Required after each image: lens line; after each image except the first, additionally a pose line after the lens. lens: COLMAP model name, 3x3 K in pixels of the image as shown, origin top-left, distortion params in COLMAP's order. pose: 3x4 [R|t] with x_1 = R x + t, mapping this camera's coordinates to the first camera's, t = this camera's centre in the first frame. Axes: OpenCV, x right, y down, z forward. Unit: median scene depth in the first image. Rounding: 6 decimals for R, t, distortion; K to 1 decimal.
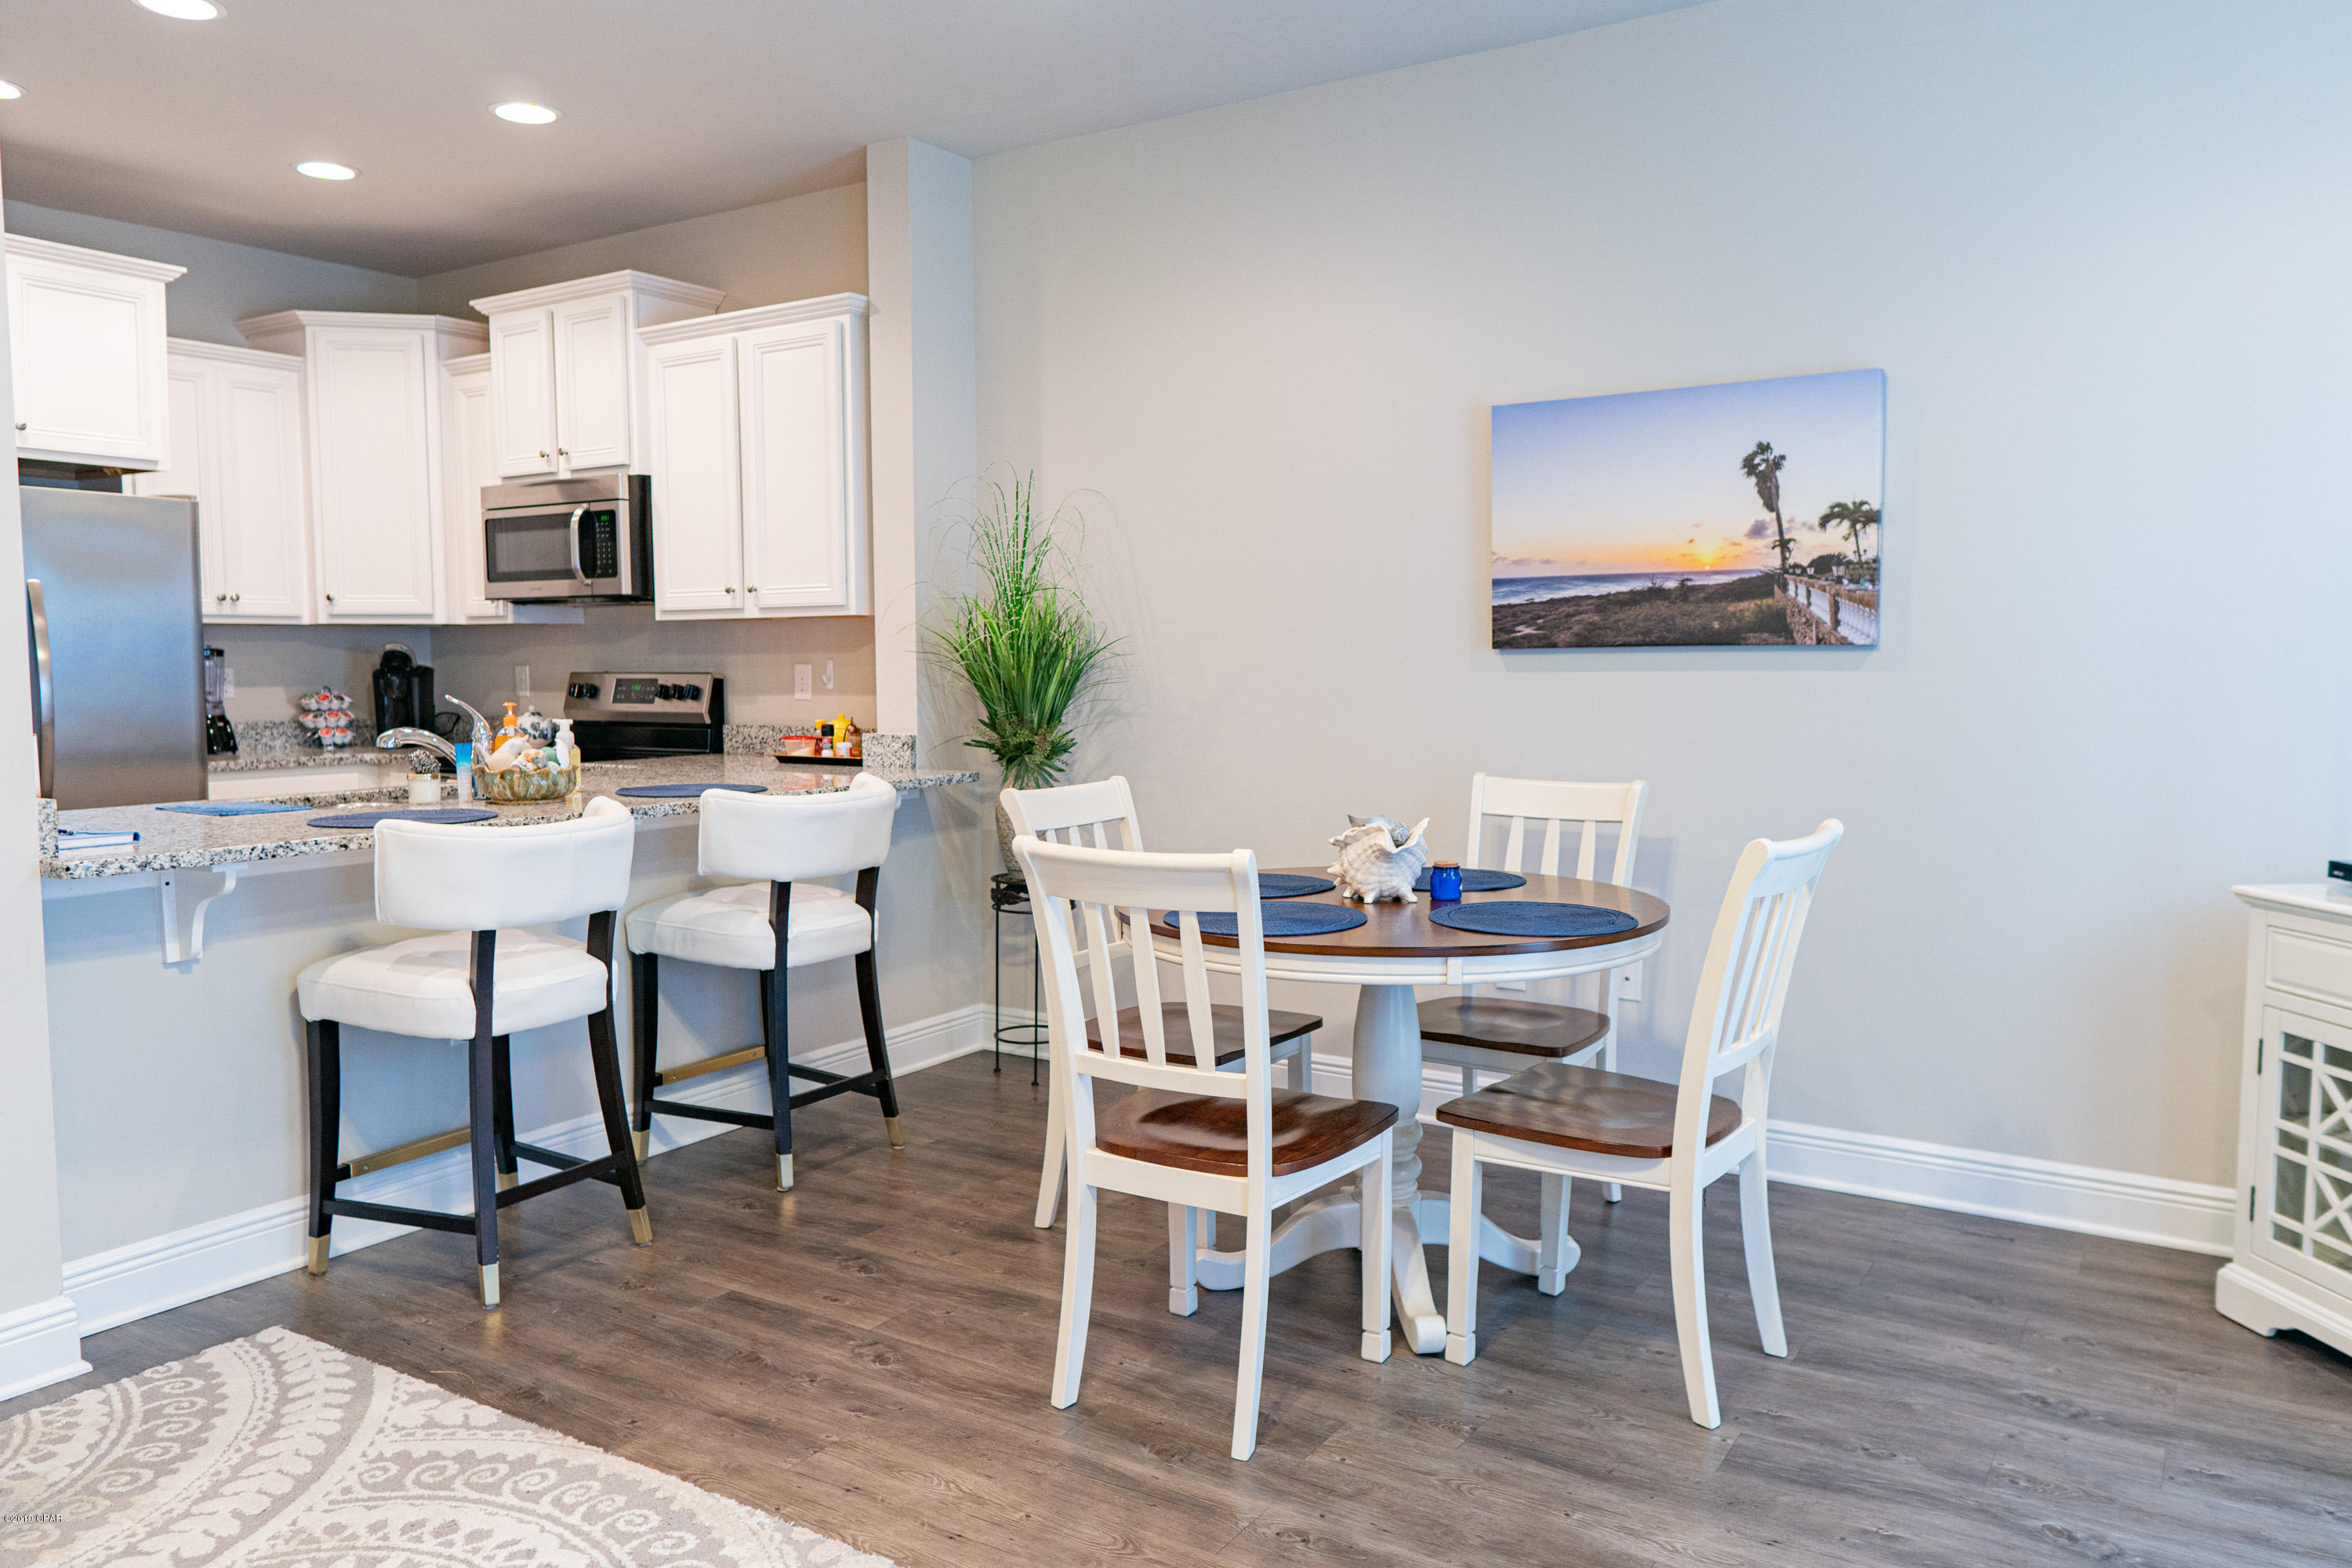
lens RADIAL K [[1658.0, 0, 1176.0], [0, 1658.0, 784.0], [0, 0, 1]] dist [-0.001957, -0.002375]
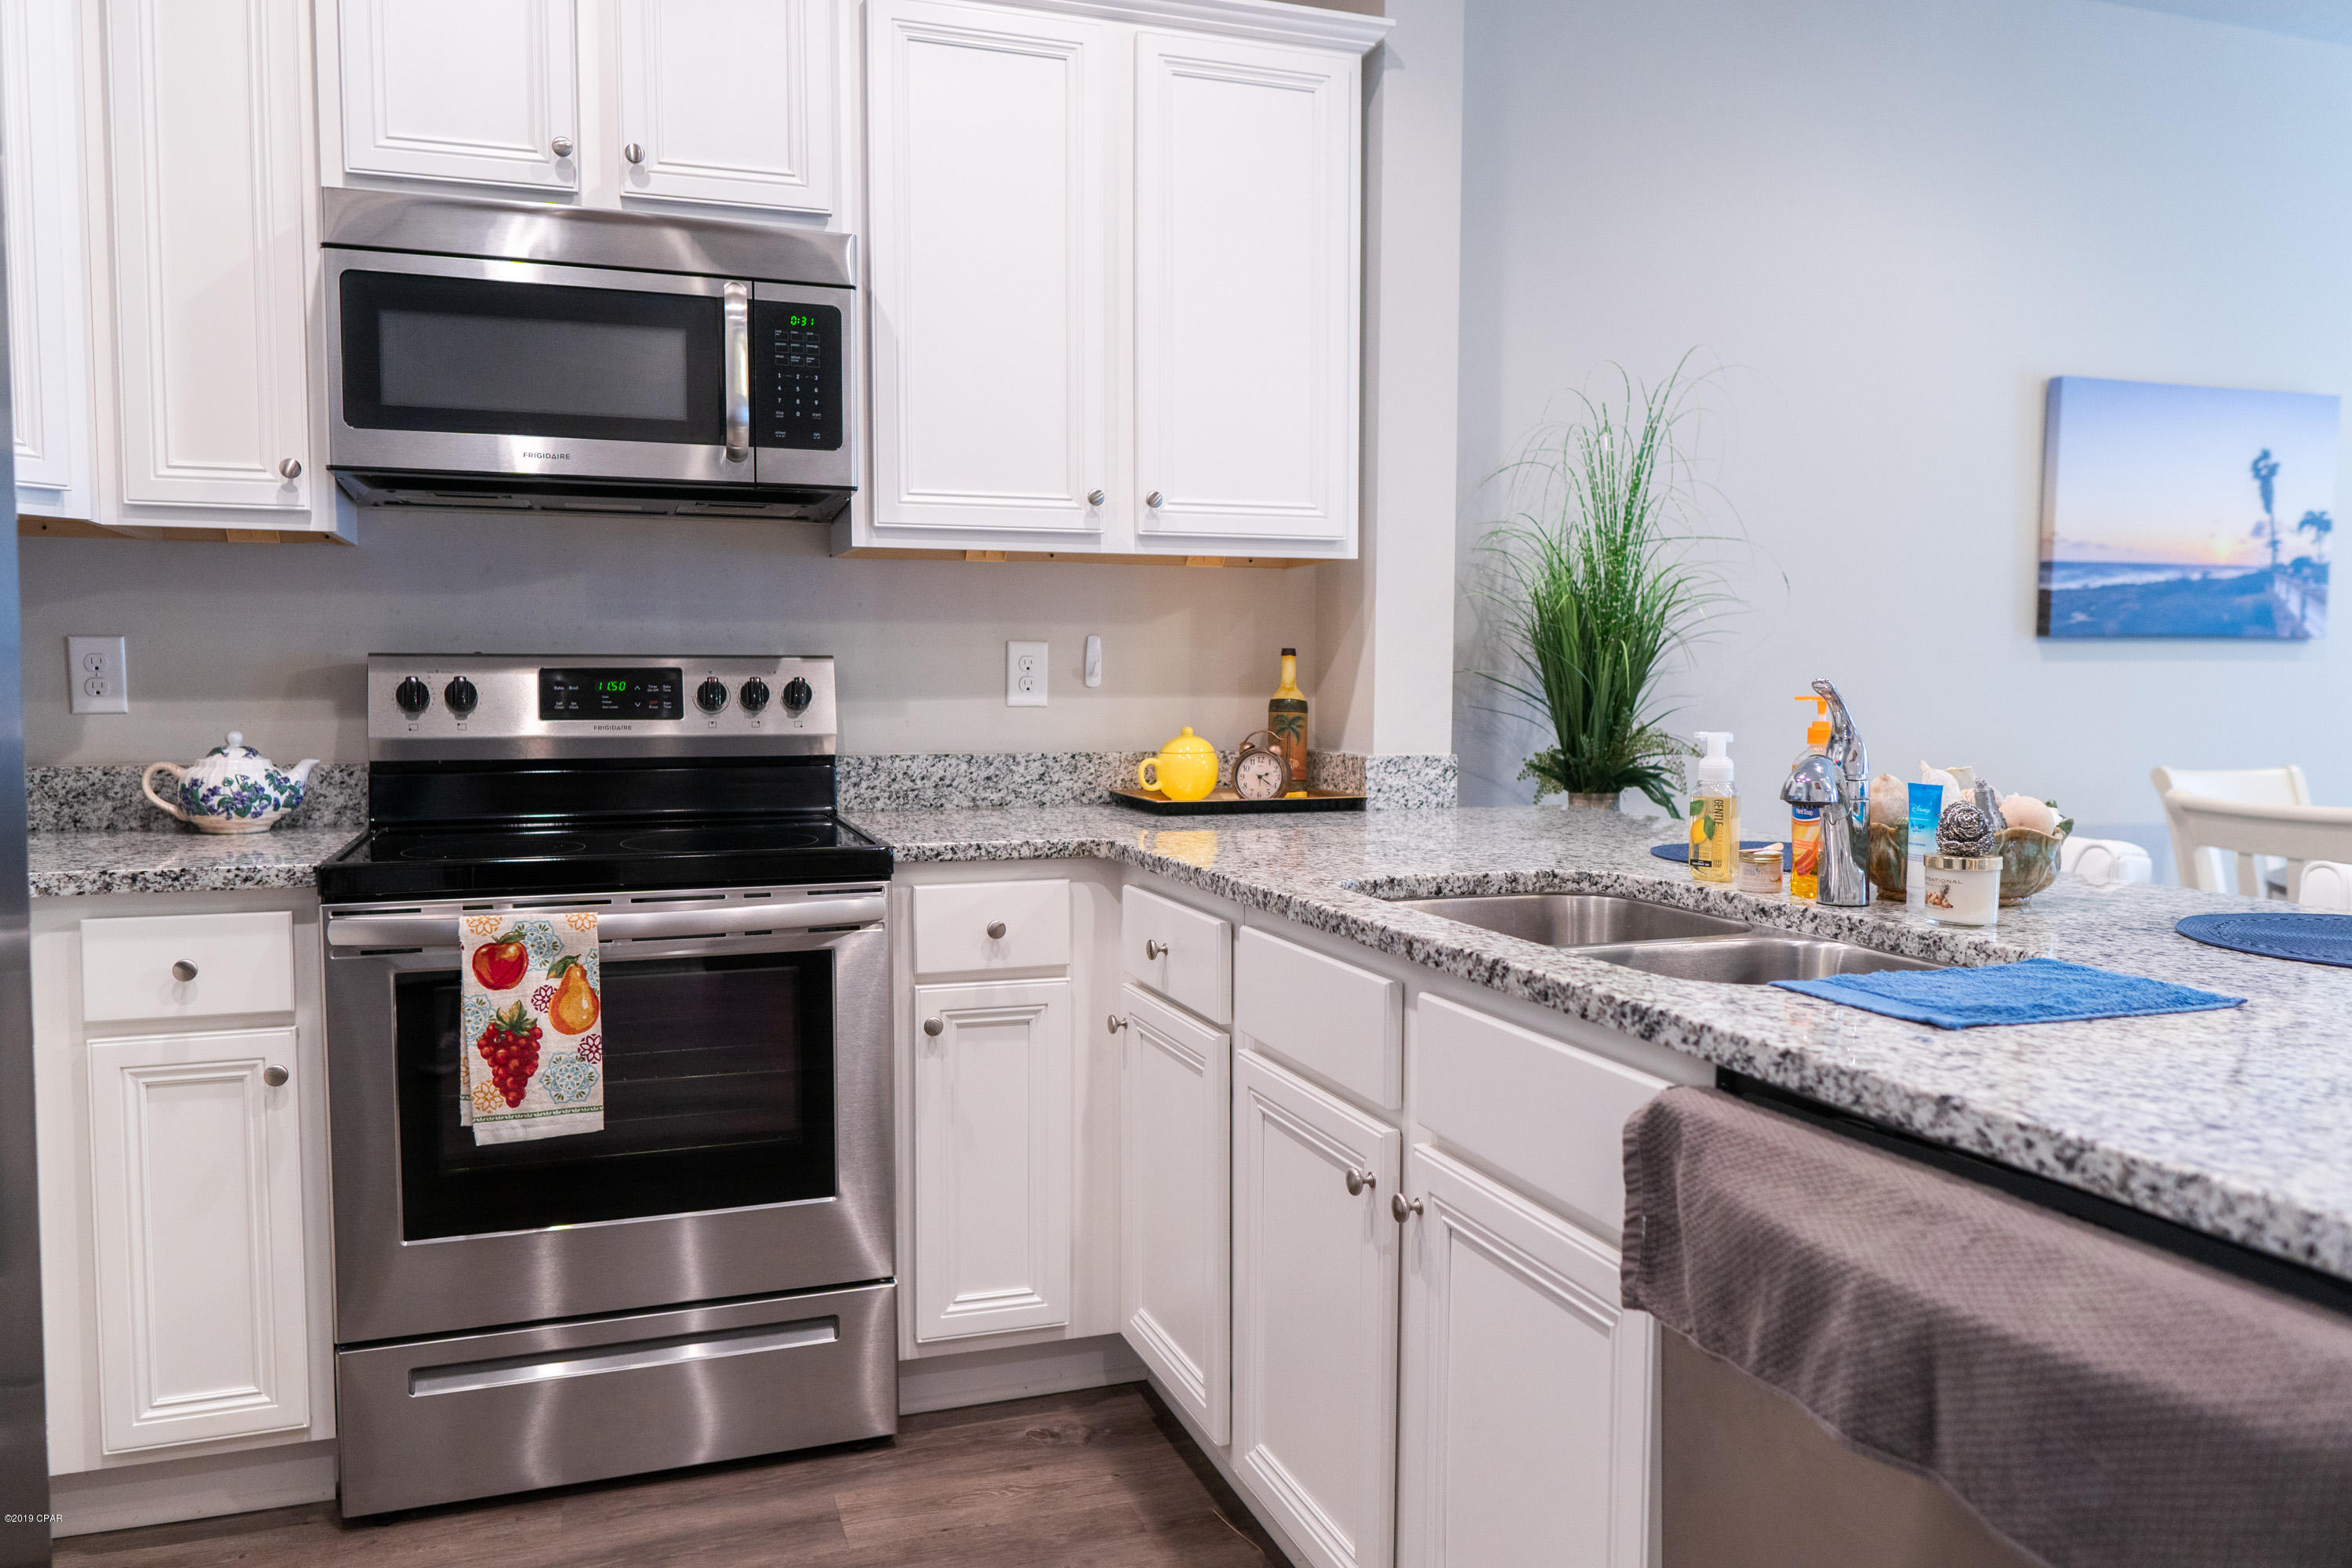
lens RADIAL K [[1658.0, 0, 1176.0], [0, 1658.0, 784.0], [0, 0, 1]] dist [-0.001957, -0.002375]
pose [[0.612597, -0.044179, 0.789160, -0.909636], [0.056721, 0.998320, 0.011858, -0.040105], [-0.788358, 0.037498, 0.614073, 0.877223]]
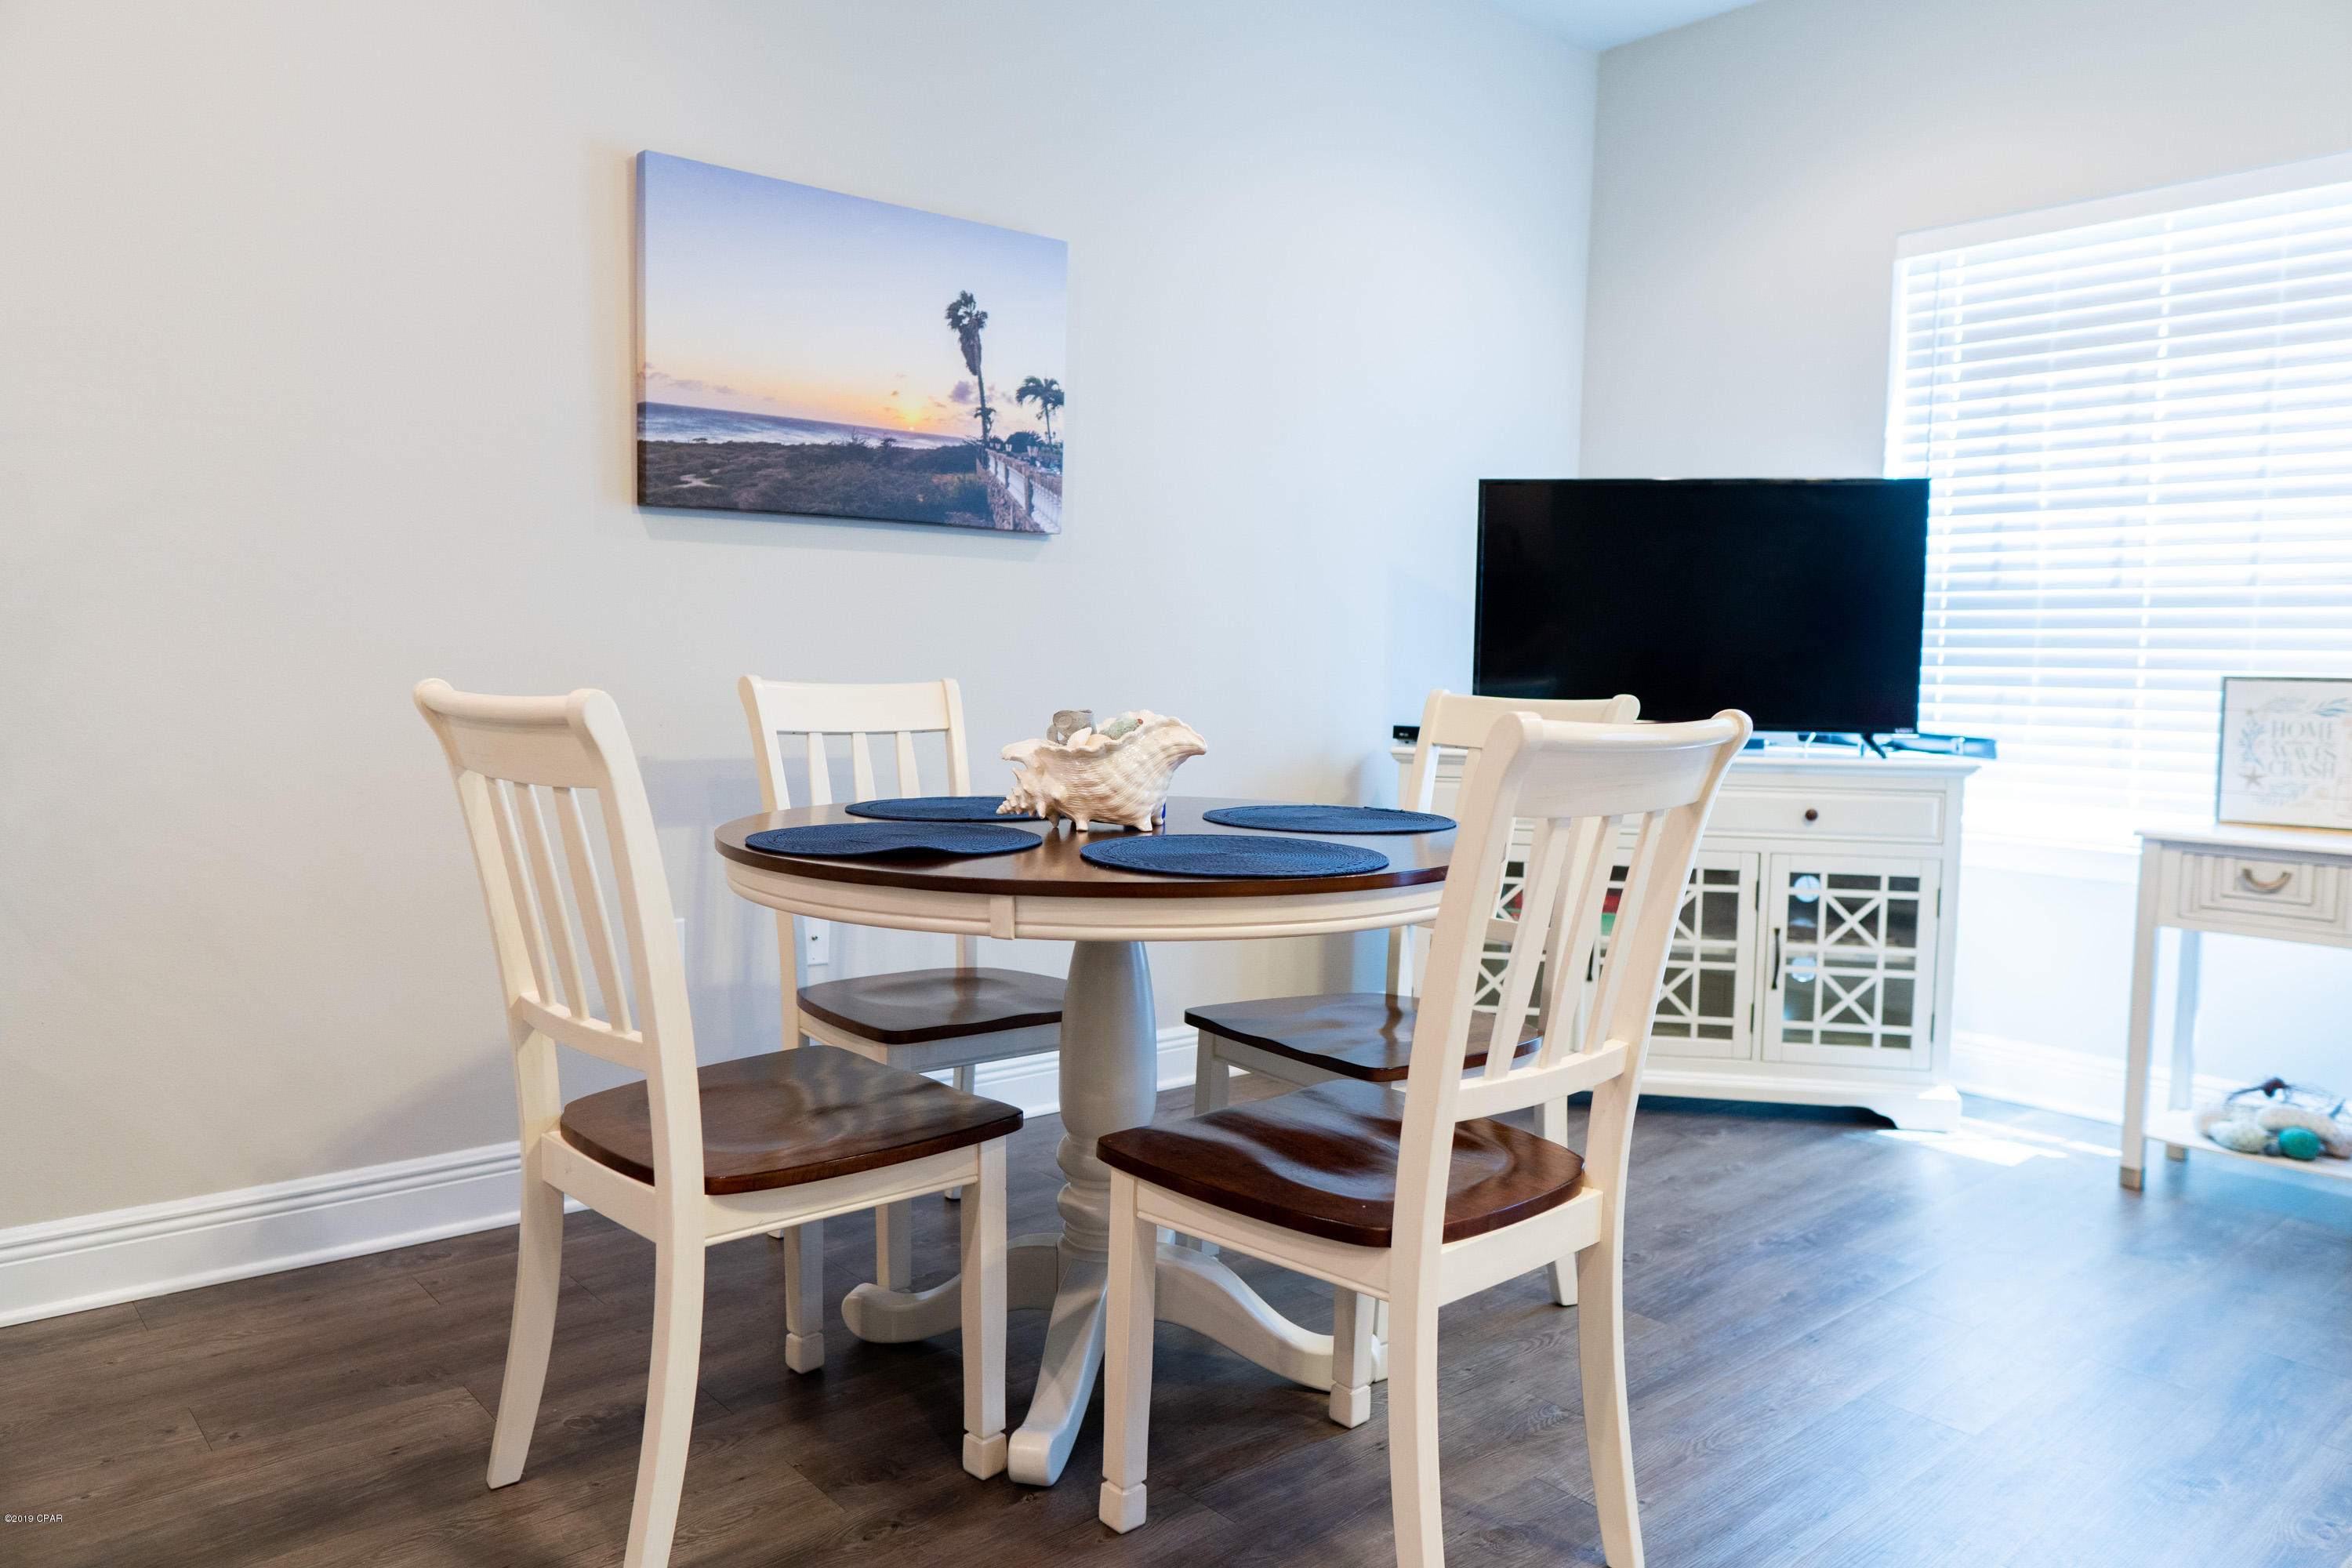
lens RADIAL K [[1603.6, 0, 1176.0], [0, 1603.6, 784.0], [0, 0, 1]] dist [-0.000815, -0.001545]
pose [[0.283291, -0.065780, 0.956775, -0.427870], [0.054640, 0.997131, 0.052377, 0.013842], [-0.957476, 0.037441, 0.286073, 0.640944]]
